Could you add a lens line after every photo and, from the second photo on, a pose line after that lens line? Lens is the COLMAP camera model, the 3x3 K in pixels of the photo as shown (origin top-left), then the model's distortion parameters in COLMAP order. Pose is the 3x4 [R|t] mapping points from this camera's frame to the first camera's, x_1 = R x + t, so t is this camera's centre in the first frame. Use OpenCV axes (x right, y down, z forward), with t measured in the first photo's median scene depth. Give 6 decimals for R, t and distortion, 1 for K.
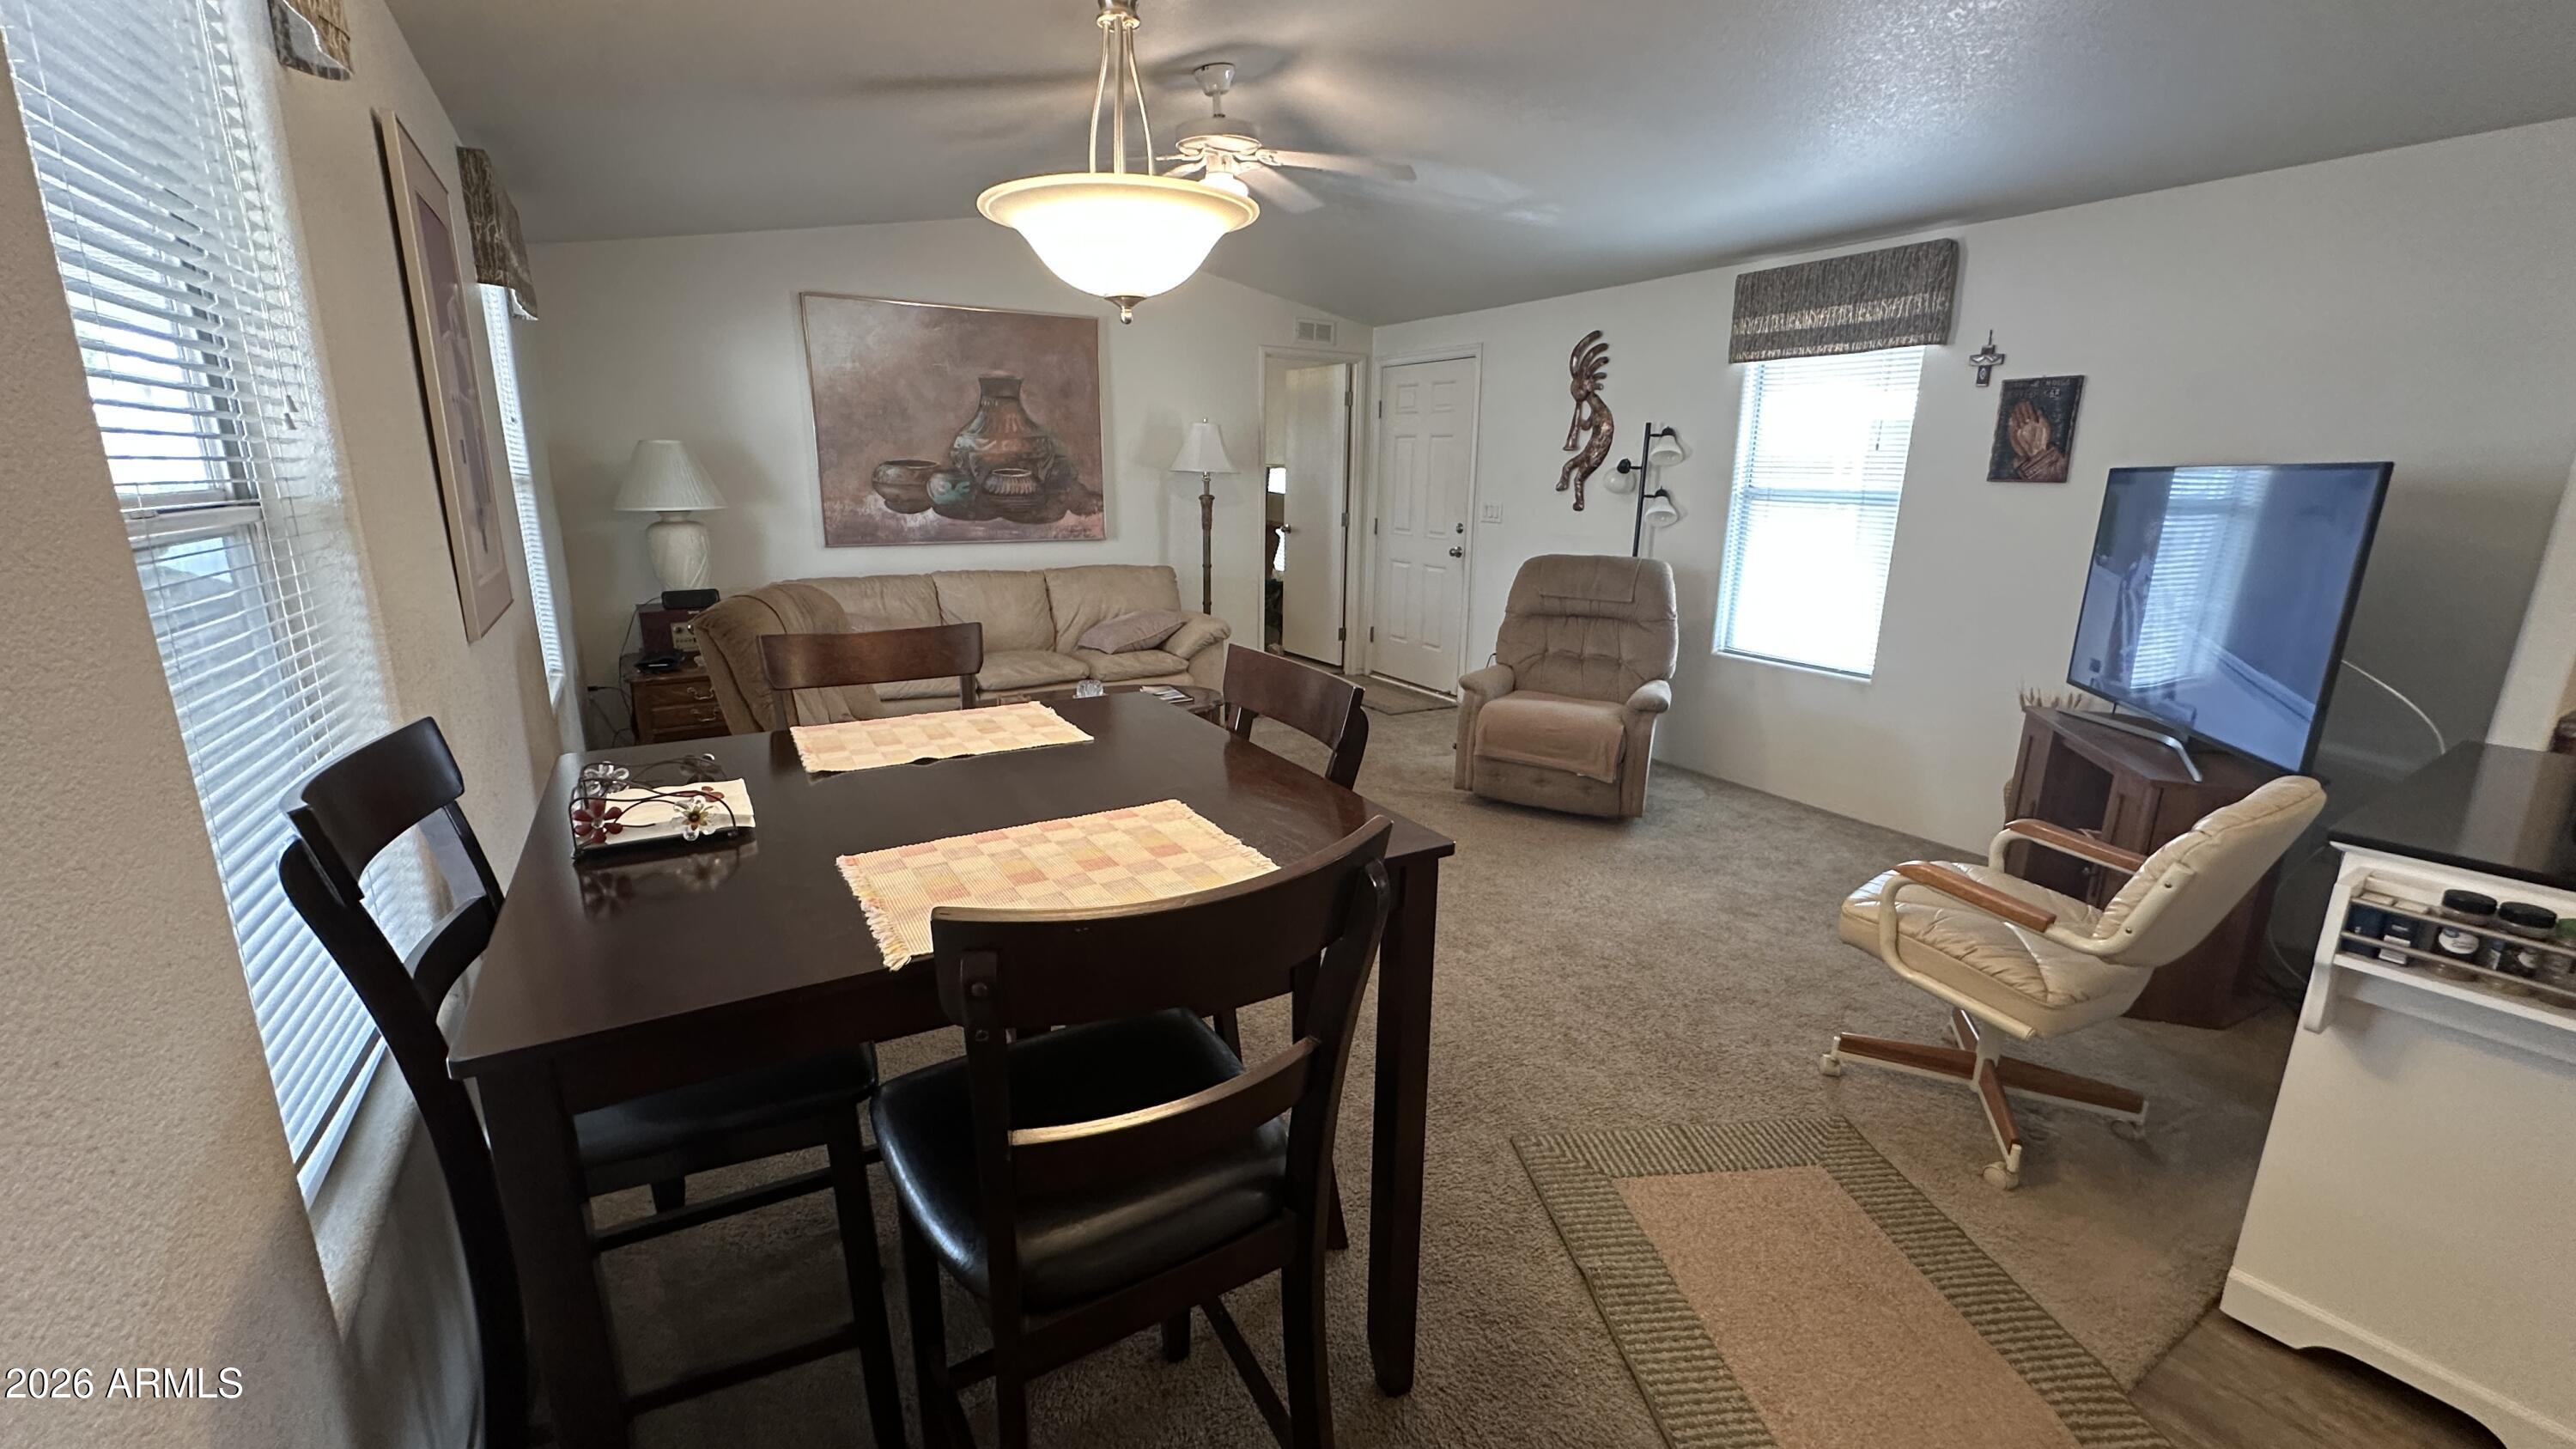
lens RADIAL K [[1034.8, 0, 1290.2], [0, 1034.8, 723.9], [0, 0, 1]] dist [-0.005426, 0.001552]
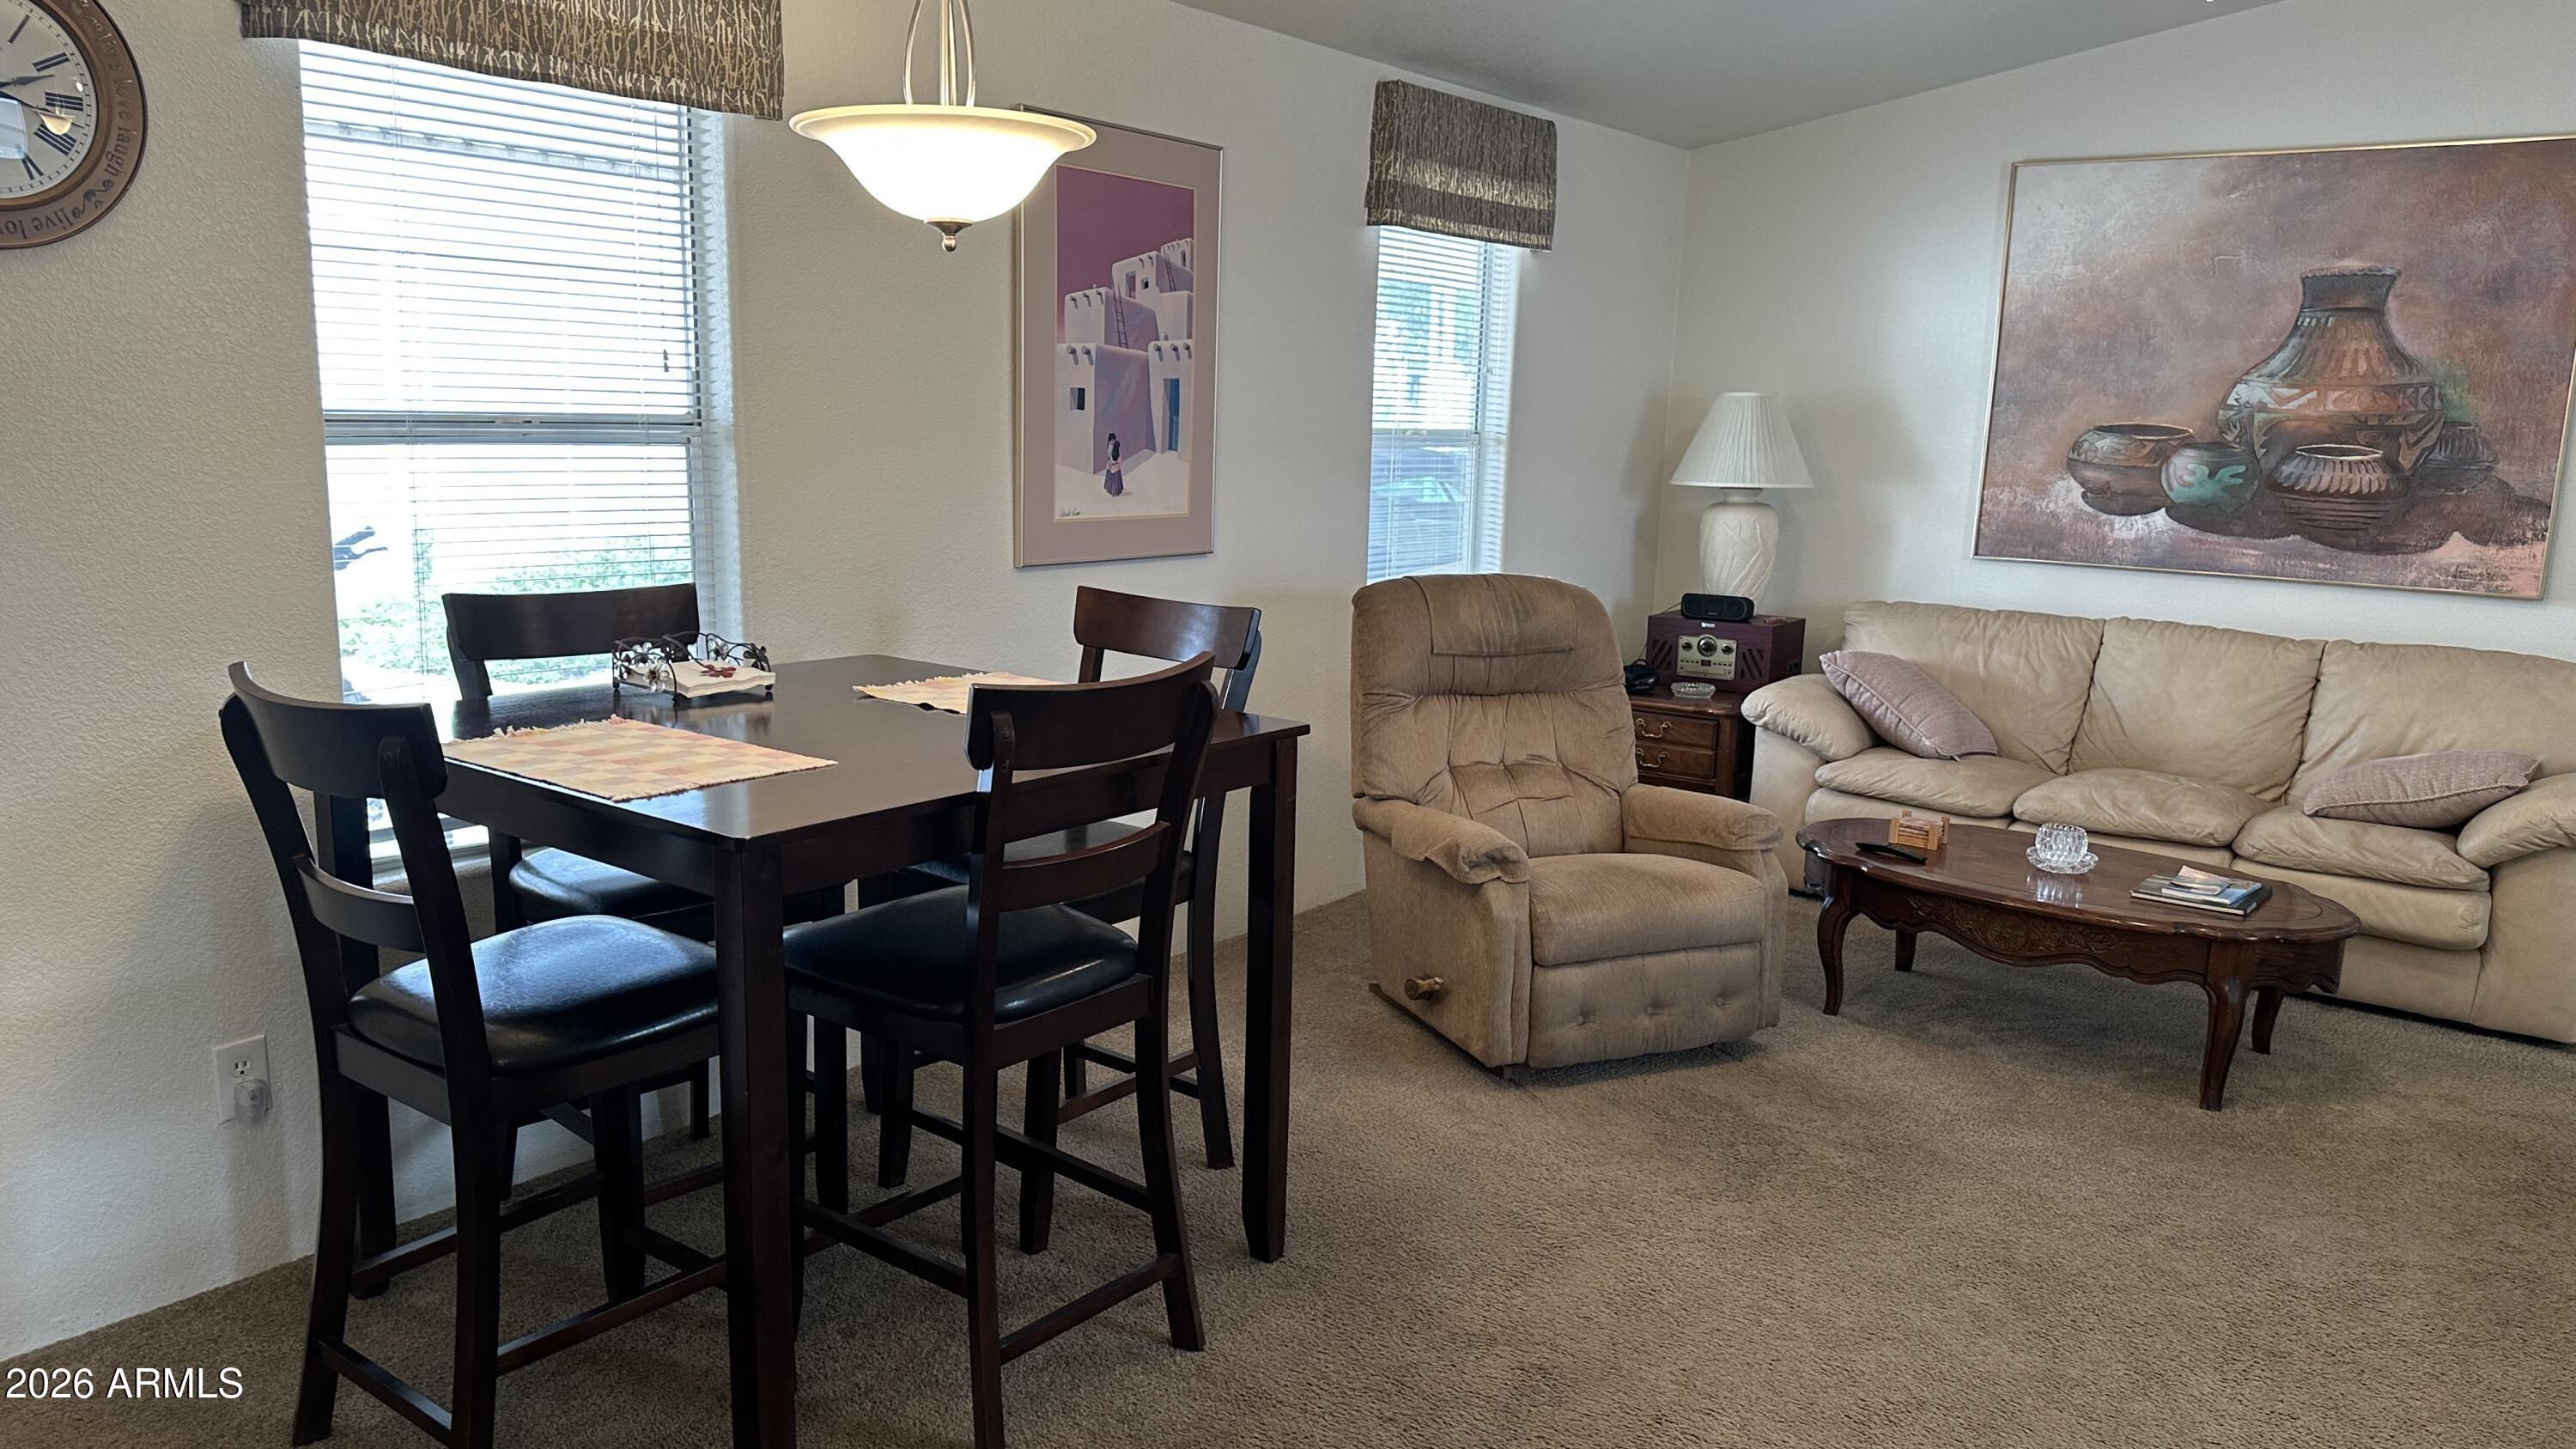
lens RADIAL K [[1814.3, 0, 1286.6], [0, 1814.3, 743.7], [0, 0, 1]] dist [0.070981, -0.097564]
pose [[0.367533, 0.171594, -0.914043, 0.421144], [-0.247667, 0.965399, 0.081649, -0.049140], [0.896426, 0.196370, 0.397314, 0.200921]]
